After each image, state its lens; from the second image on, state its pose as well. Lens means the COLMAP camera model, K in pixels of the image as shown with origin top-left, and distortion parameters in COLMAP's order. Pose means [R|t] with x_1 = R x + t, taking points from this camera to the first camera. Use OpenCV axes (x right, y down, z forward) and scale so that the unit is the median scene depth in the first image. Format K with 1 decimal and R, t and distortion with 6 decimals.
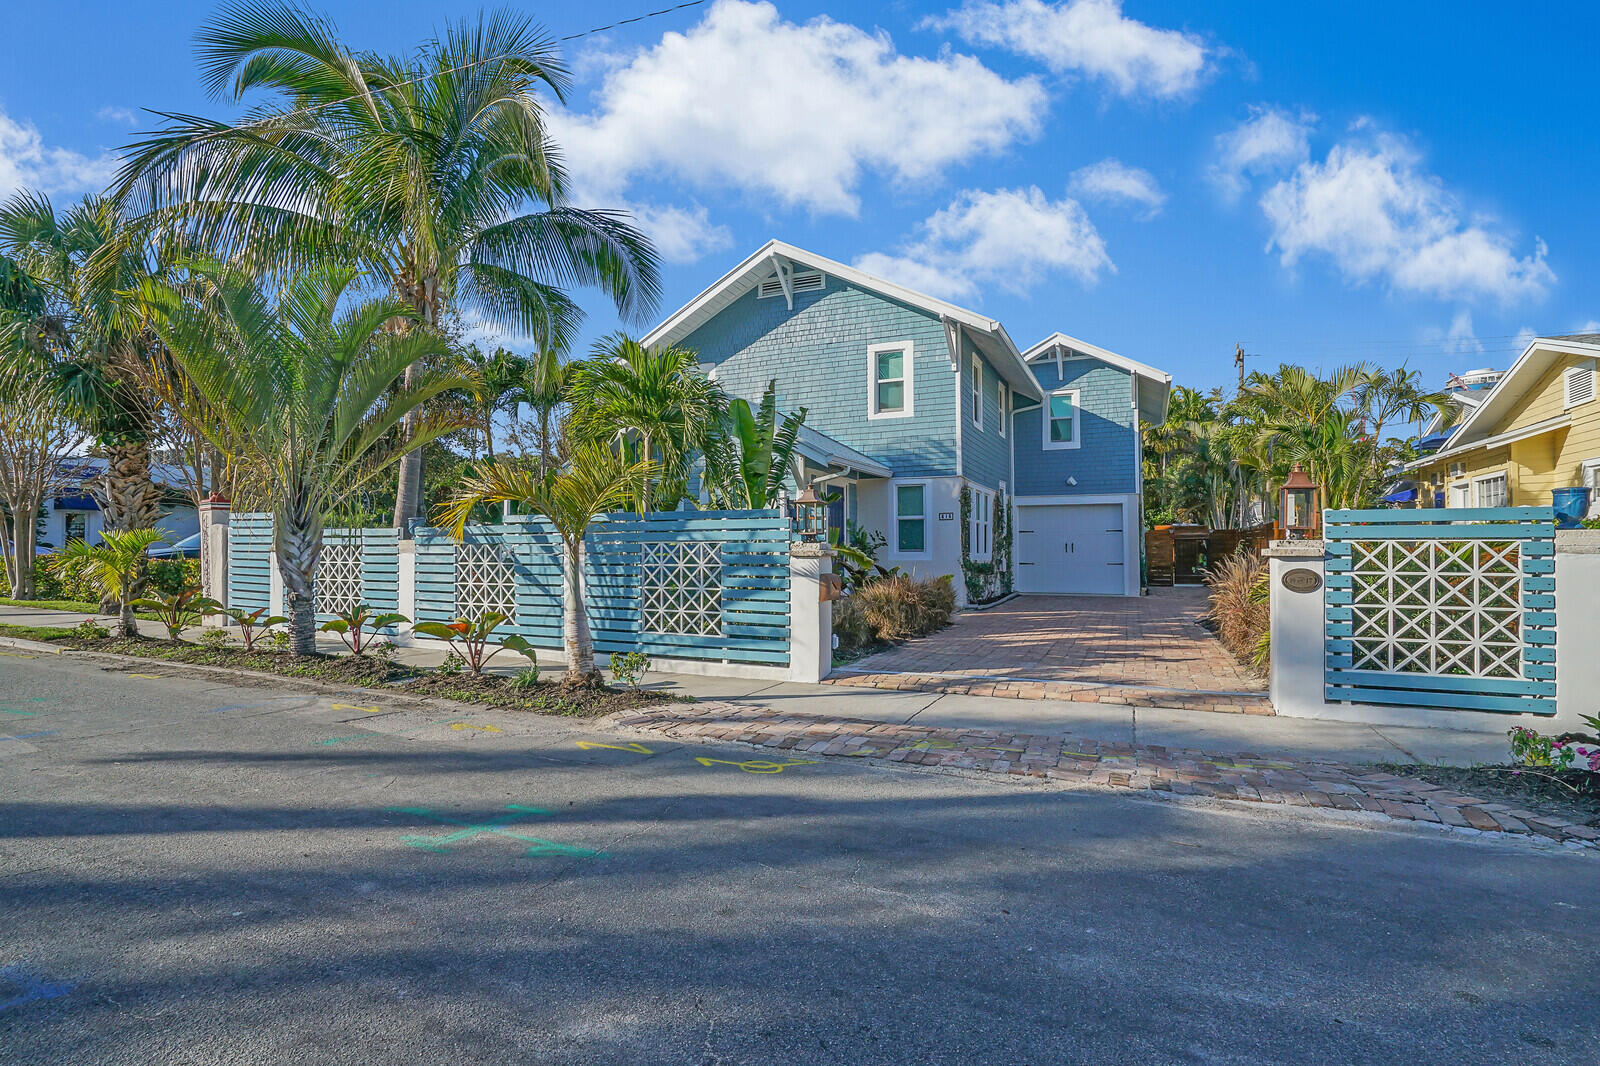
lens RADIAL K [[745.3, 0, 794.8], [0, 745.3, 536.2], [0, 0, 1]] dist [-0.061137, 0.023079]
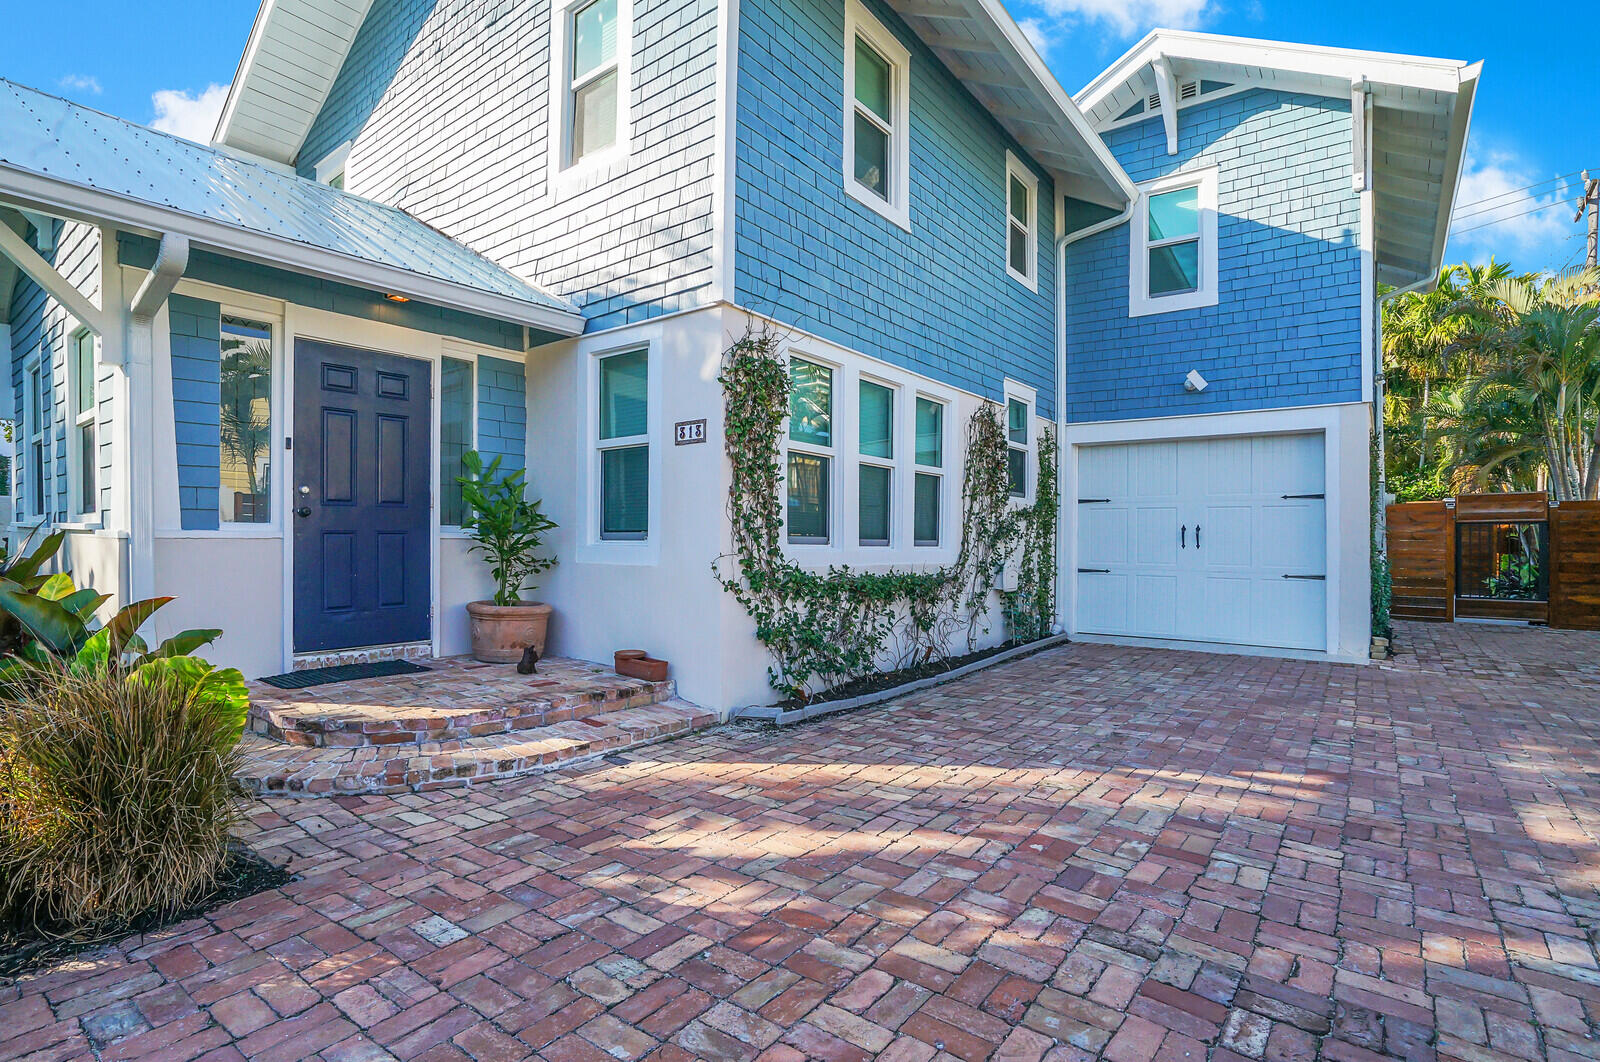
lens RADIAL K [[768.6, 0, 802.8], [0, 768.6, 538.4], [0, 0, 1]] dist [-0.054096, 0.024450]
pose [[0.976536, 0.009659, -0.215139, 0.305987], [-0.006309, 0.999848, 0.016255, 0.013518], [0.215263, -0.014516, 0.976448, 0.642352]]
